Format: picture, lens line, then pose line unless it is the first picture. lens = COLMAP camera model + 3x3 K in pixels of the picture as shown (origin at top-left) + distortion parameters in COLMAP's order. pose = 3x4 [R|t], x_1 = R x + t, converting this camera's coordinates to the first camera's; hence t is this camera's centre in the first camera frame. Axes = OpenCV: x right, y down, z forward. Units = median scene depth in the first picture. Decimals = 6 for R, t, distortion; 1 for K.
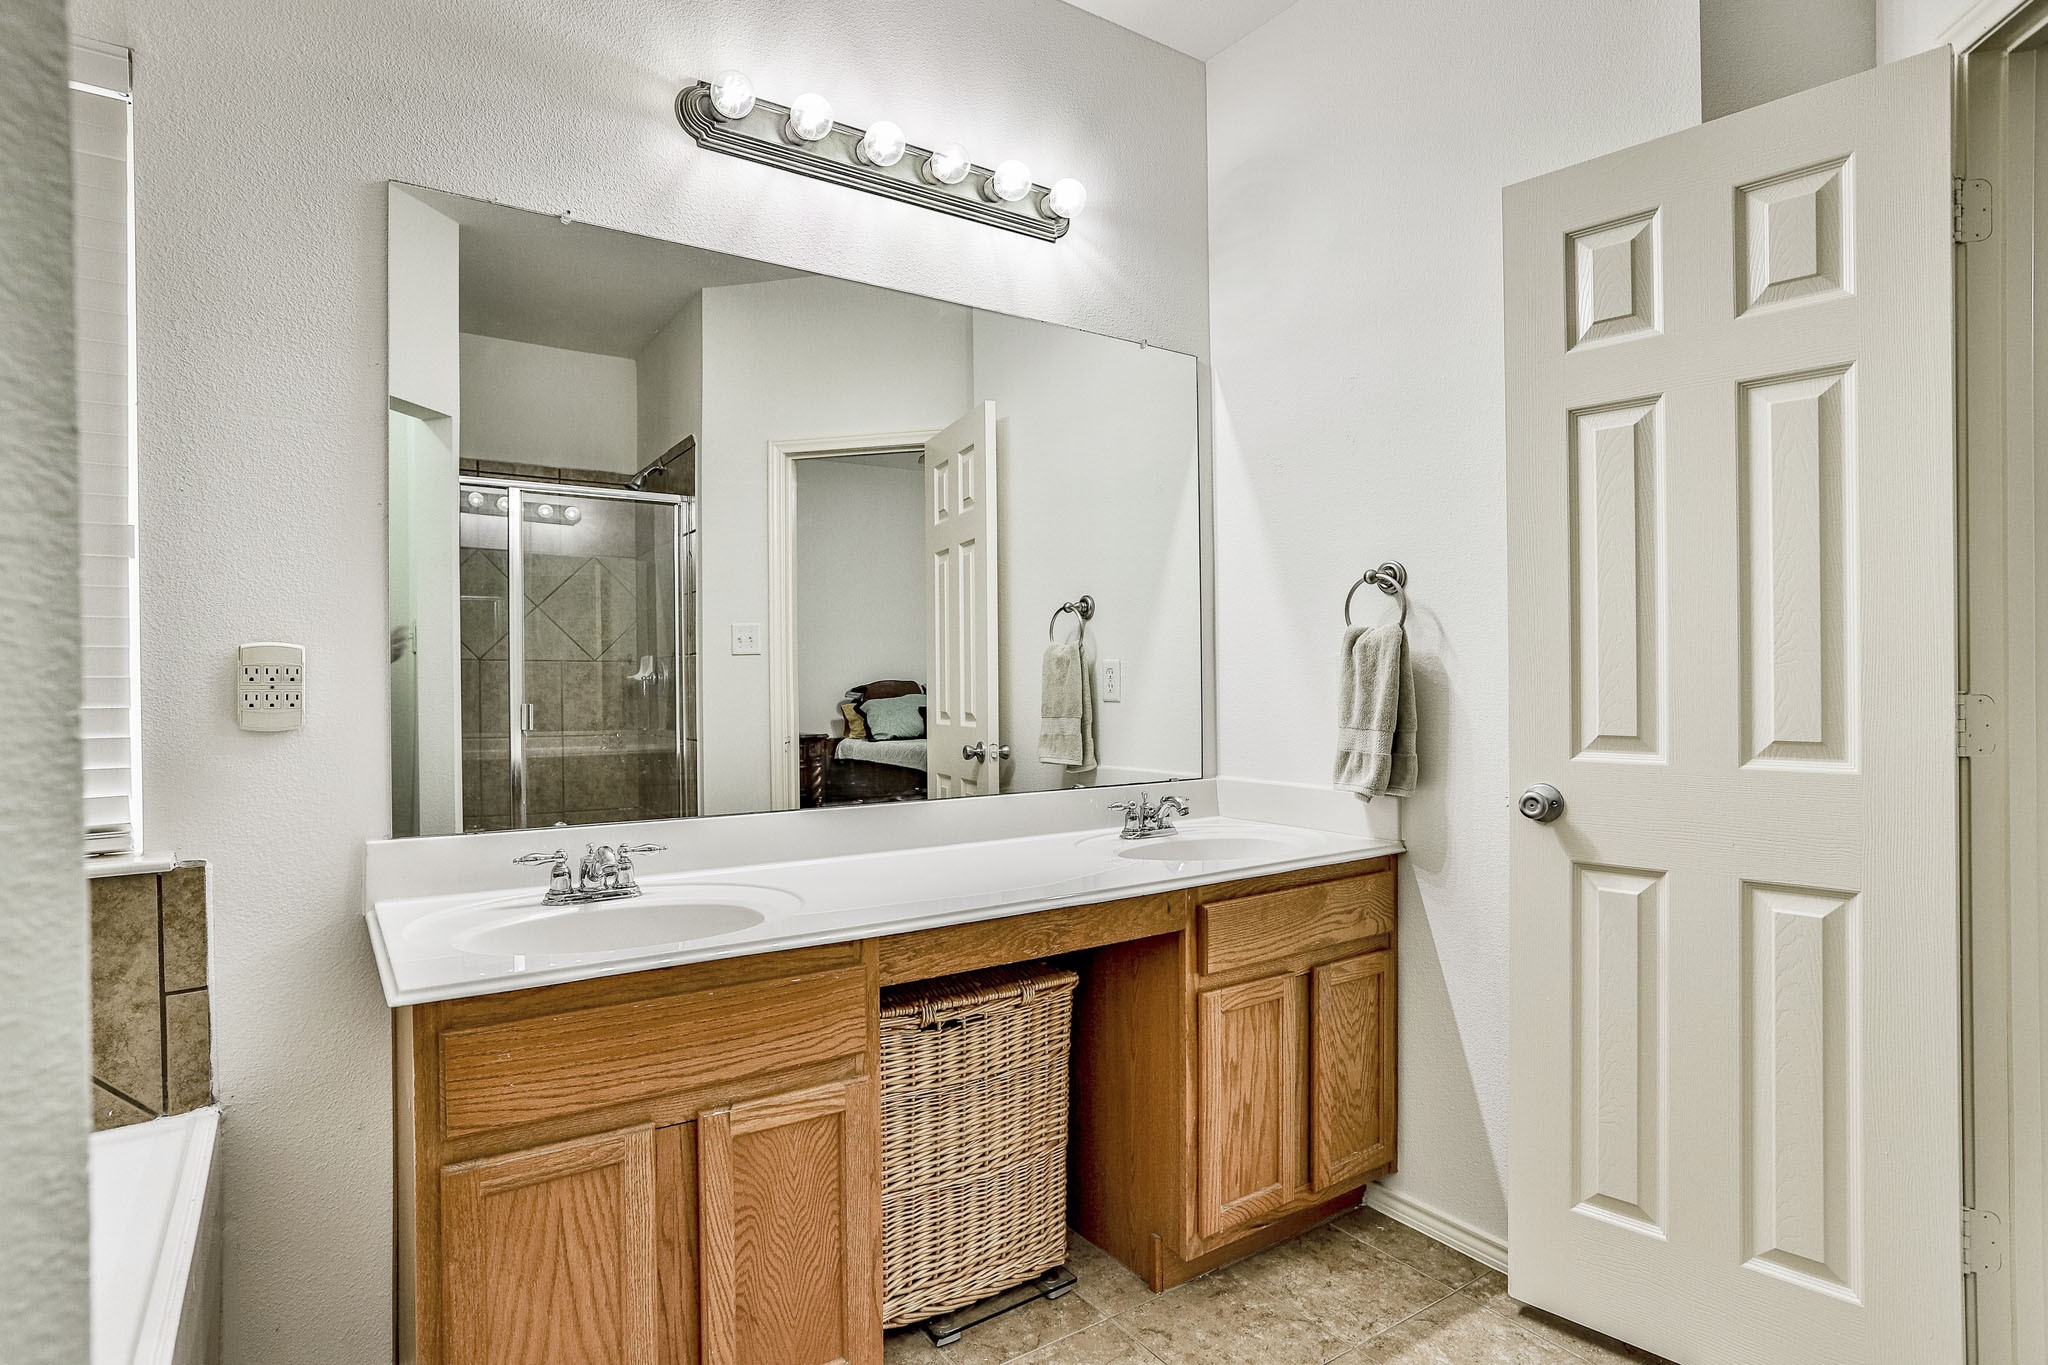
lens RADIAL K [[1061.9, 0, 998.2], [0, 1061.9, 680.0], [0, 0, 1]] dist [-0.040460, 0.024184]
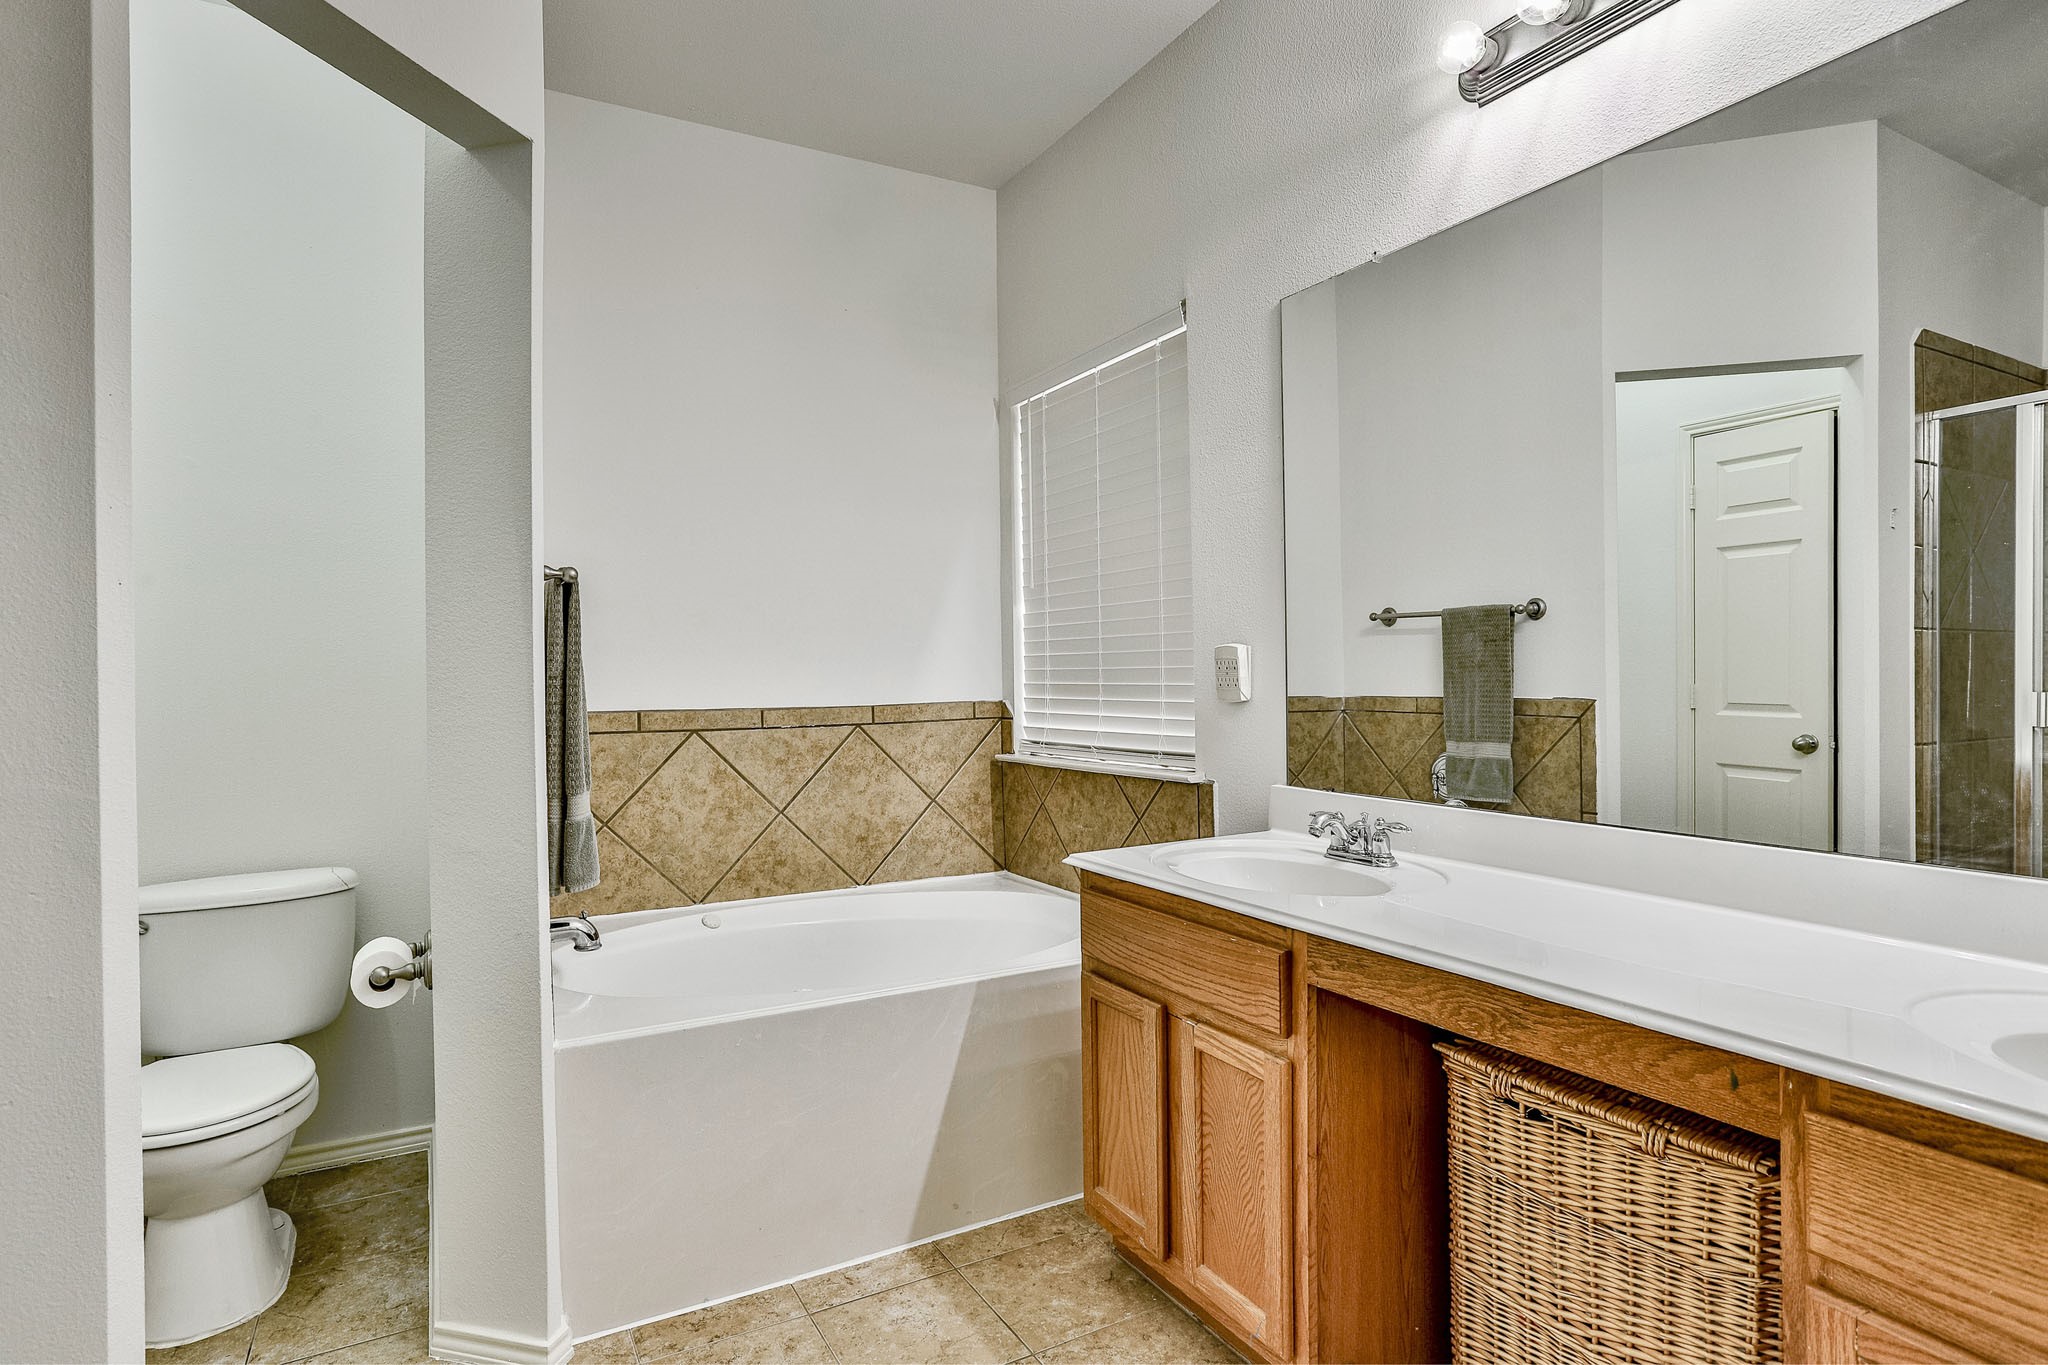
lens RADIAL K [[1061.9, 0, 998.2], [0, 1061.9, 680.0], [0, 0, 1]] dist [-0.040460, 0.024184]
pose [[-0.090847, 0.010163, -0.995813, 0.754743], [0.011014, 0.999897, 0.009200, -0.001597], [0.995804, -0.010132, -0.090950, 0.690738]]
